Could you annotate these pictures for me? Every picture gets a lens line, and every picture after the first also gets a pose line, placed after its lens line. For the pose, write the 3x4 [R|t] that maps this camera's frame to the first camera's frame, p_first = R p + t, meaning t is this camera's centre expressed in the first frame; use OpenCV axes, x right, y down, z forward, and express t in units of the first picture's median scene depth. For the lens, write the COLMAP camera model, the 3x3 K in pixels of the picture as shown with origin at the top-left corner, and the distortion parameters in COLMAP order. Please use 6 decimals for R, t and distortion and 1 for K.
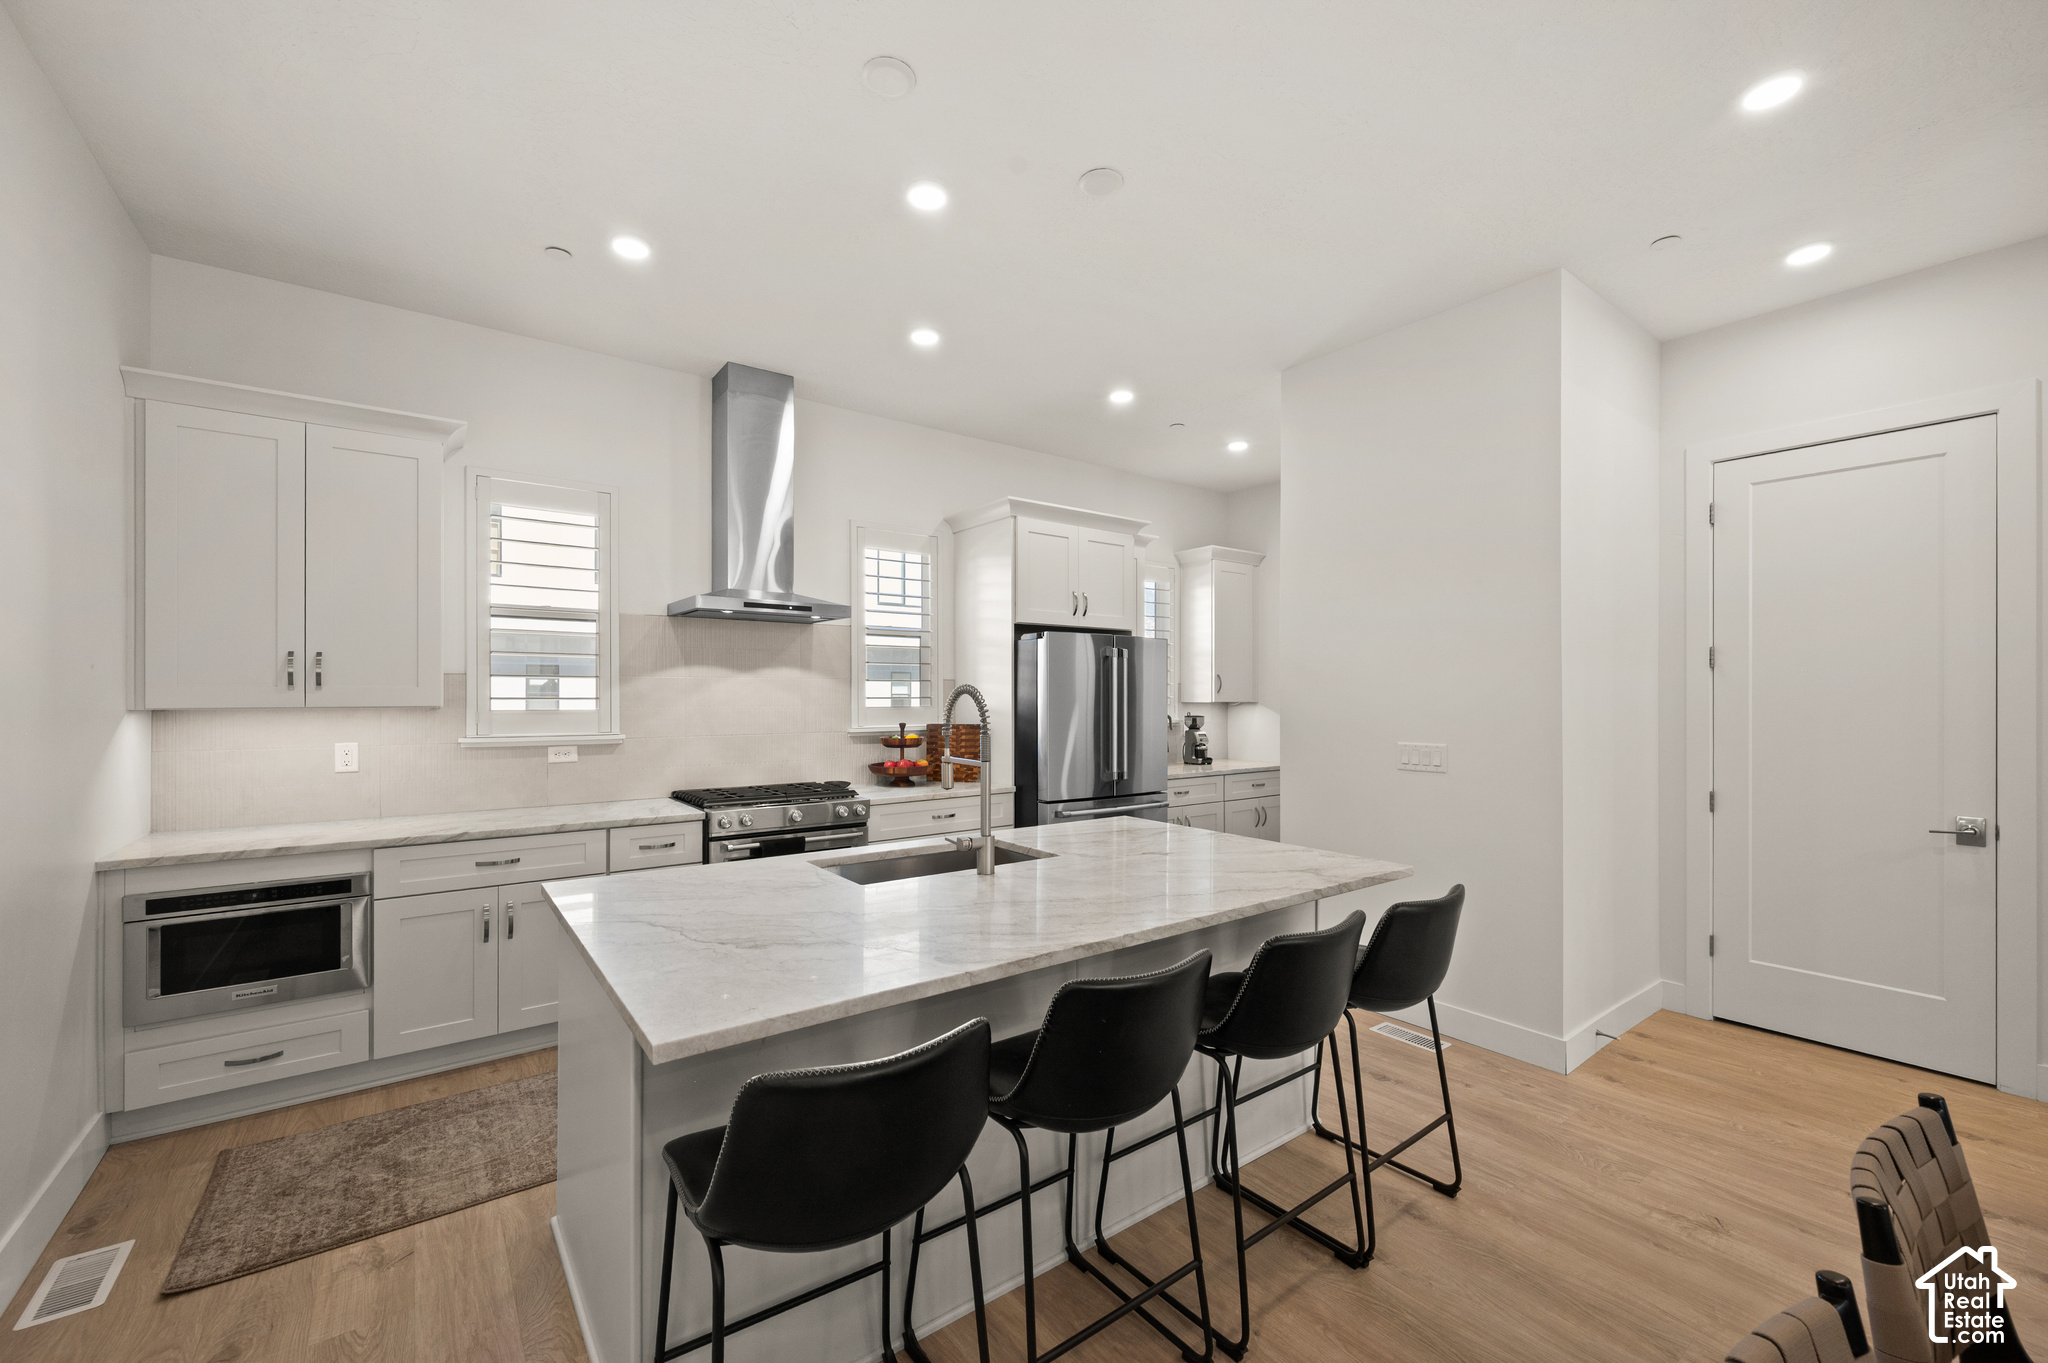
lens RADIAL K [[816.1, 0, 1017.3], [0, 816.1, 686.9], [0, 0, 1]] dist [0.002883, 0.000310]
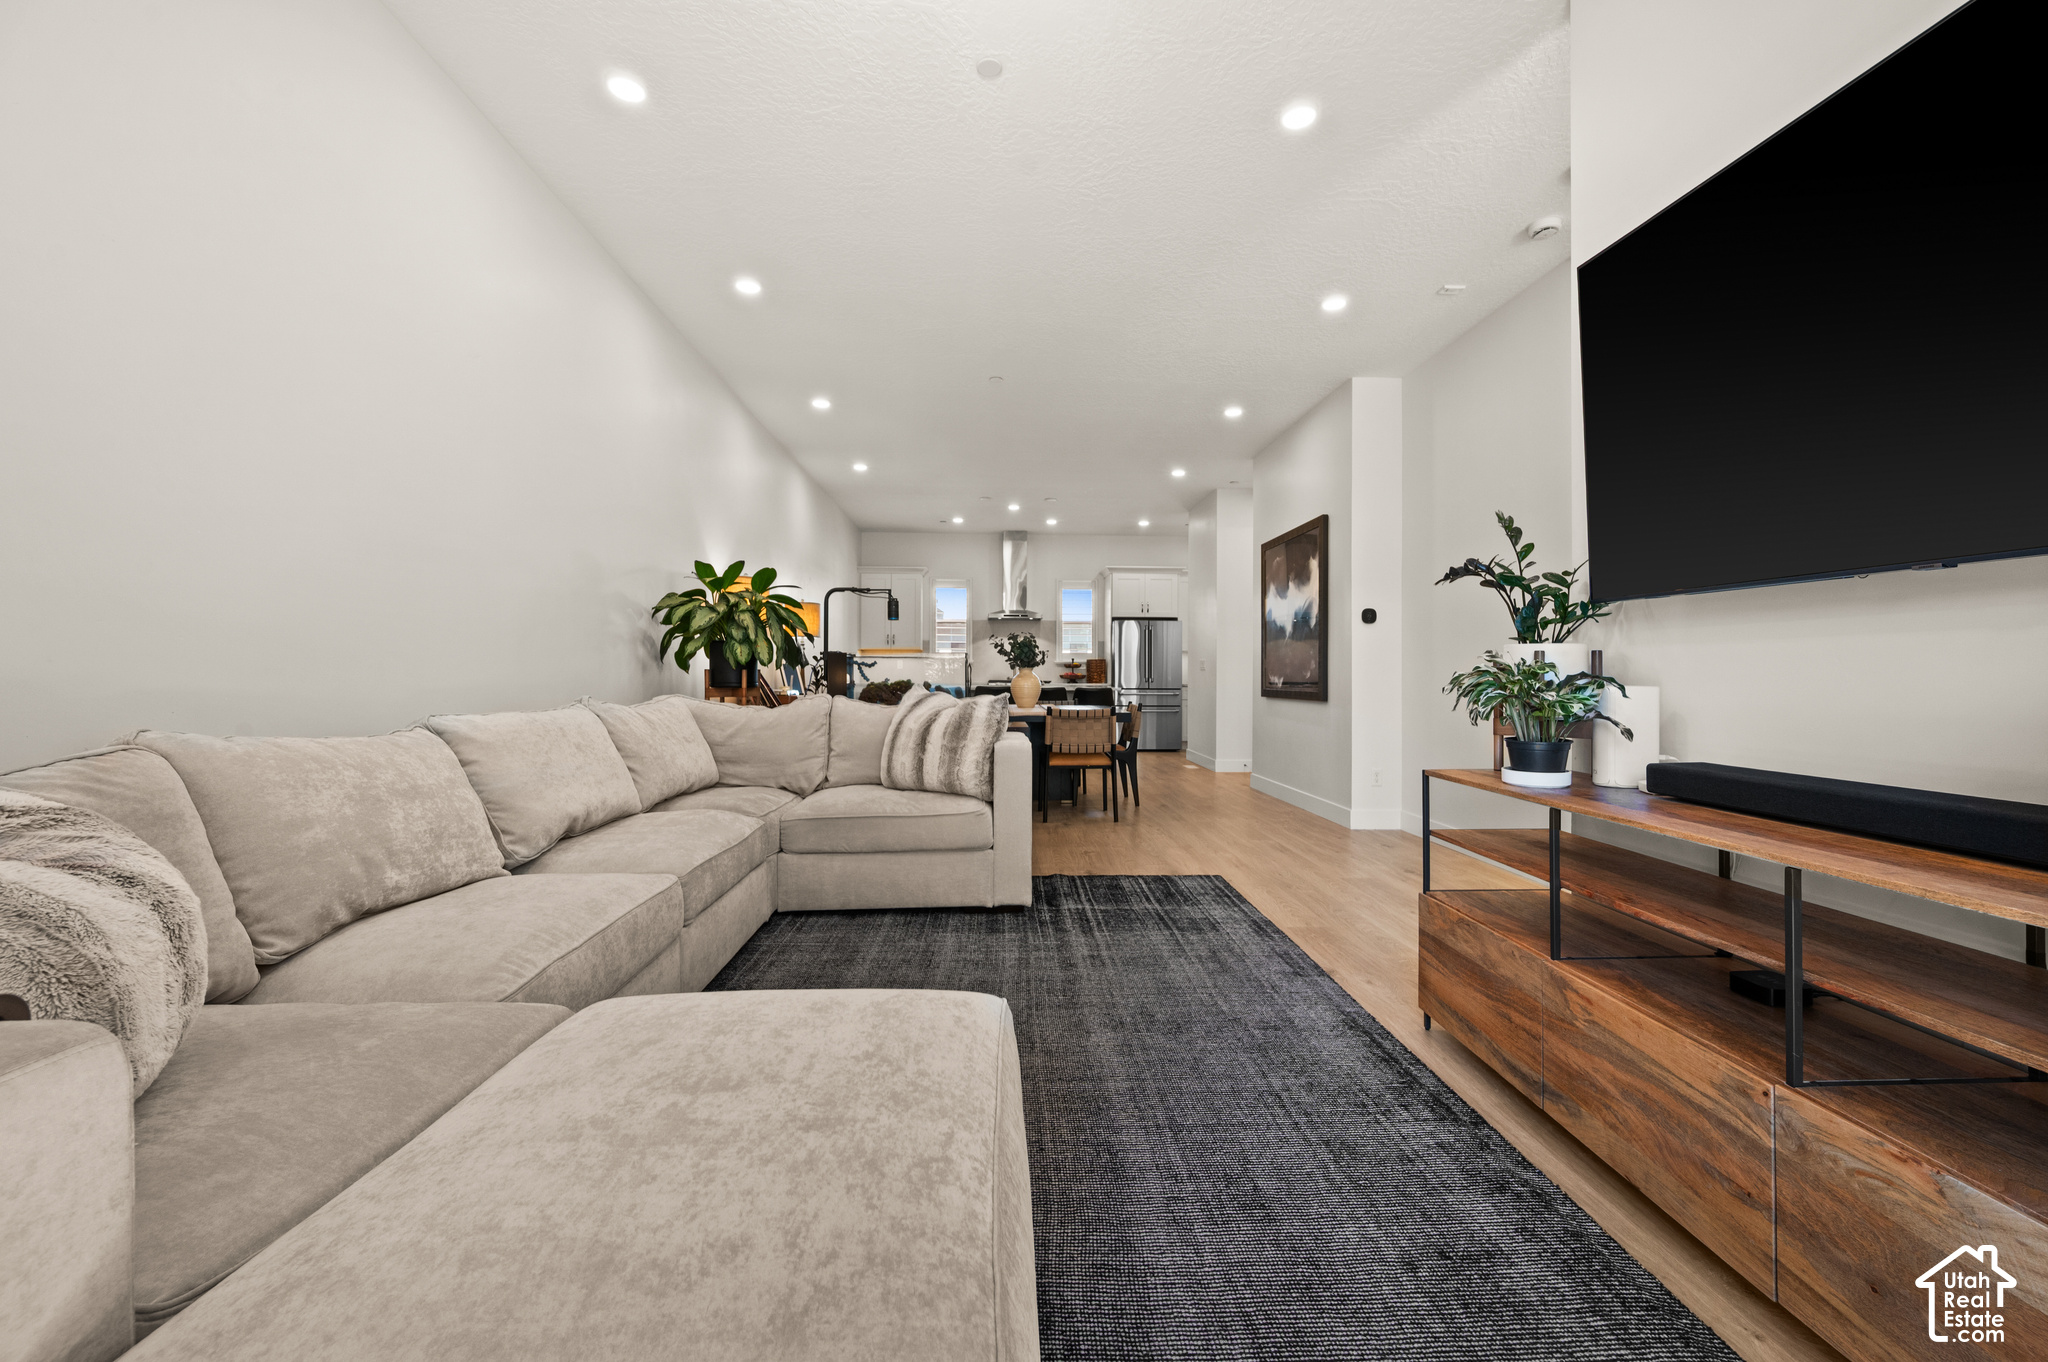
lens RADIAL K [[816.1, 0, 1030.2], [0, 816.1, 678.8], [0, 0, 1]] dist [0.002883, 0.000310]
pose [[0.826708, -0.001538, -0.562629, 1.617739], [0.009009, 0.999904, 0.010505, 0.109438], [0.562559, -0.013753, 0.826643, -1.599534]]
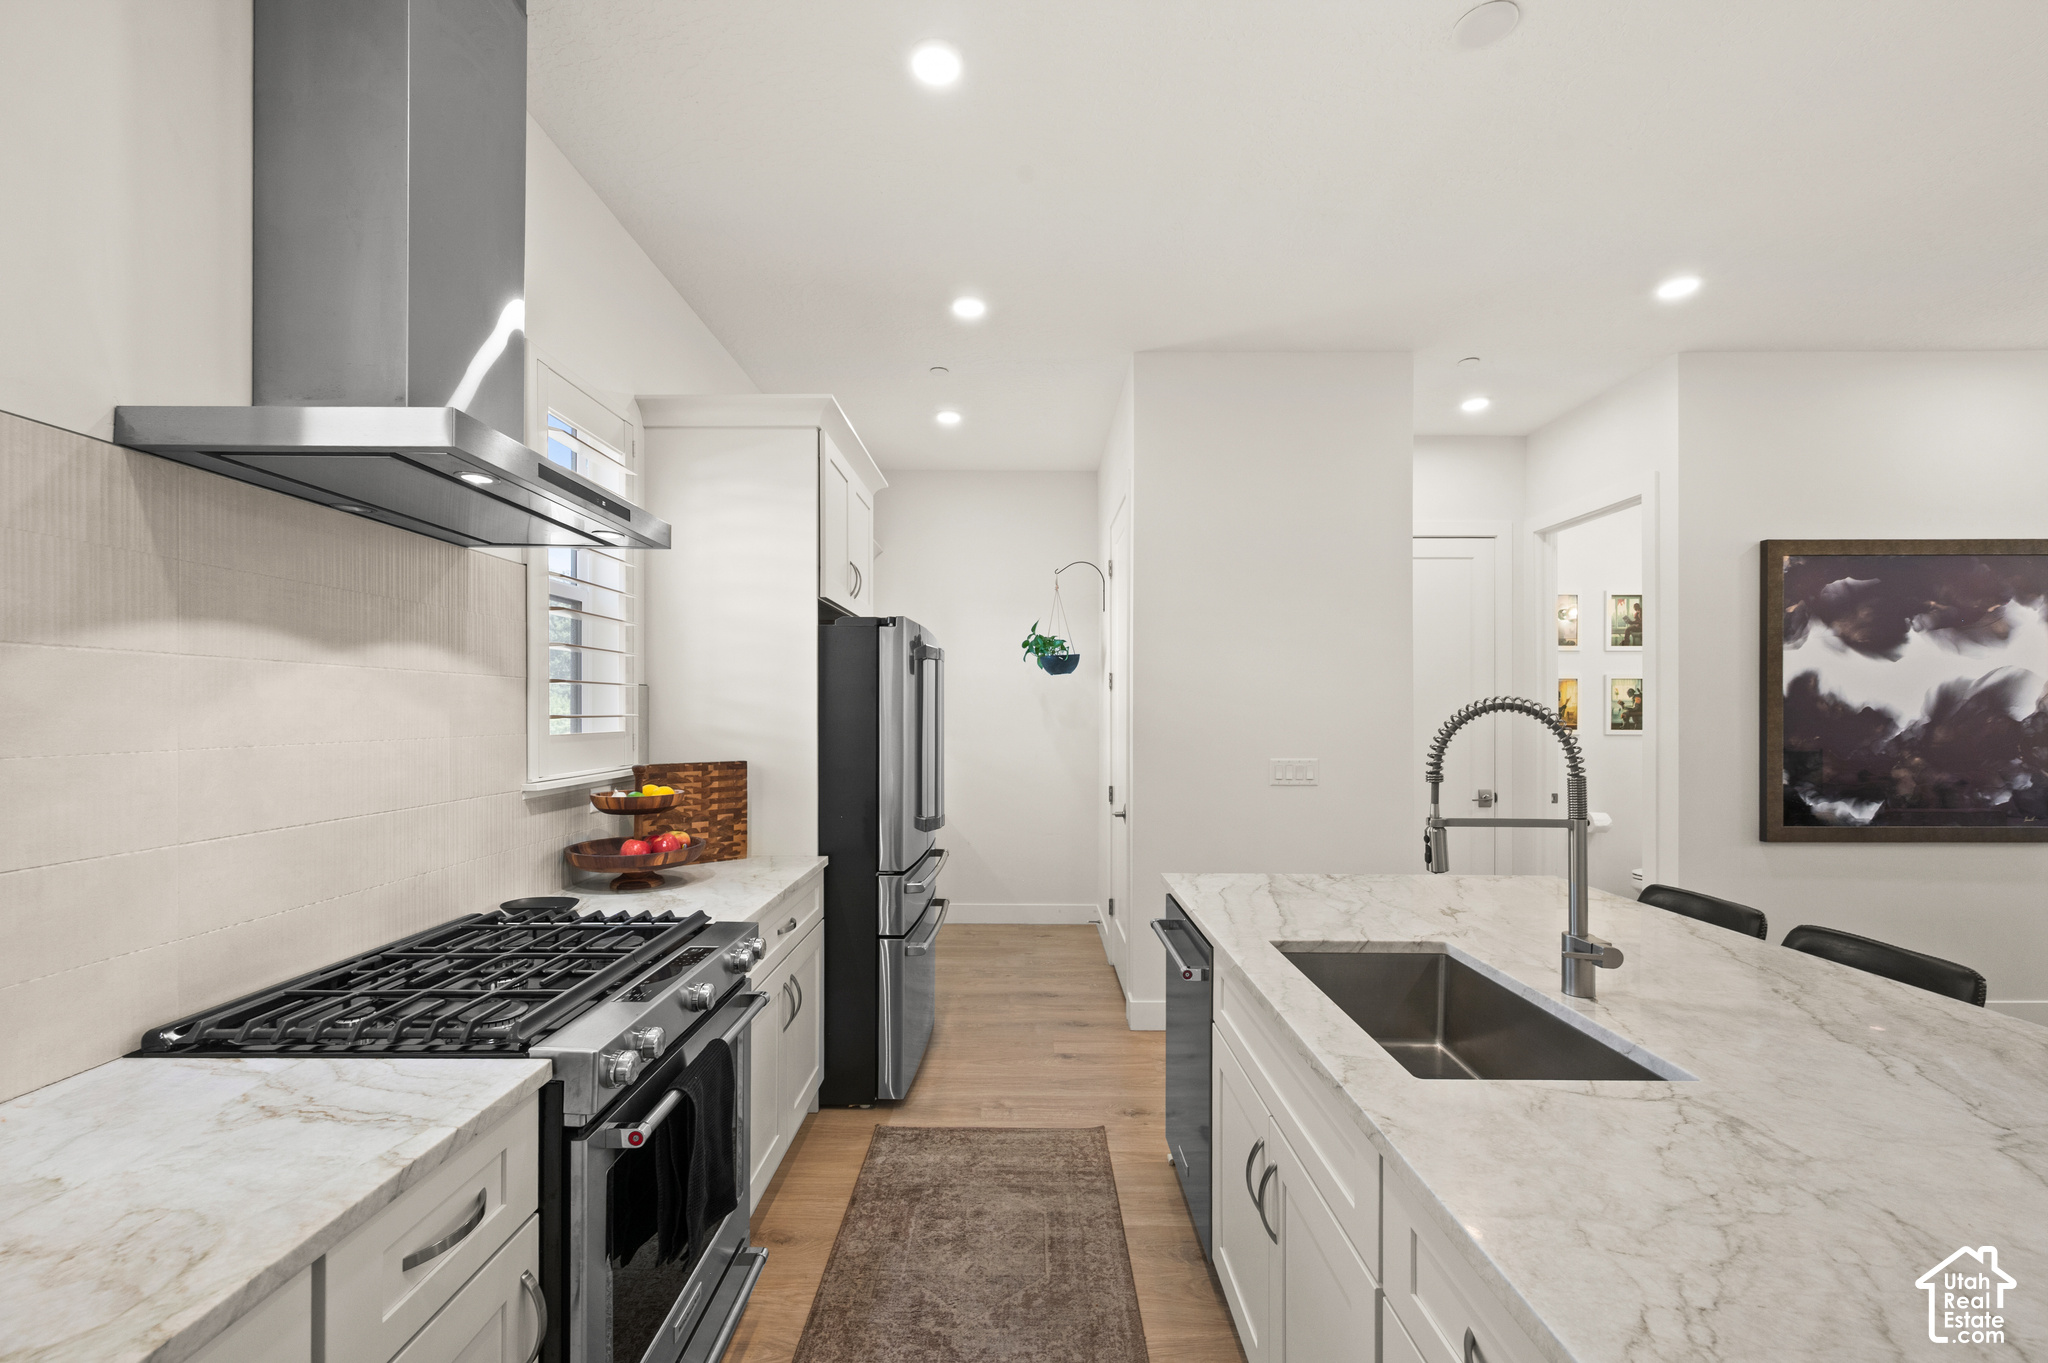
lens RADIAL K [[816.1, 0, 1012.8], [0, 816.1, 710.2], [0, 0, 1]] dist [0.002883, 0.000310]
pose [[0.605670, 0.002011, 0.795714, -0.564150], [-0.009273, 0.999947, 0.004532, 0.005955], [-0.795662, -0.010123, 0.605656, 0.671373]]
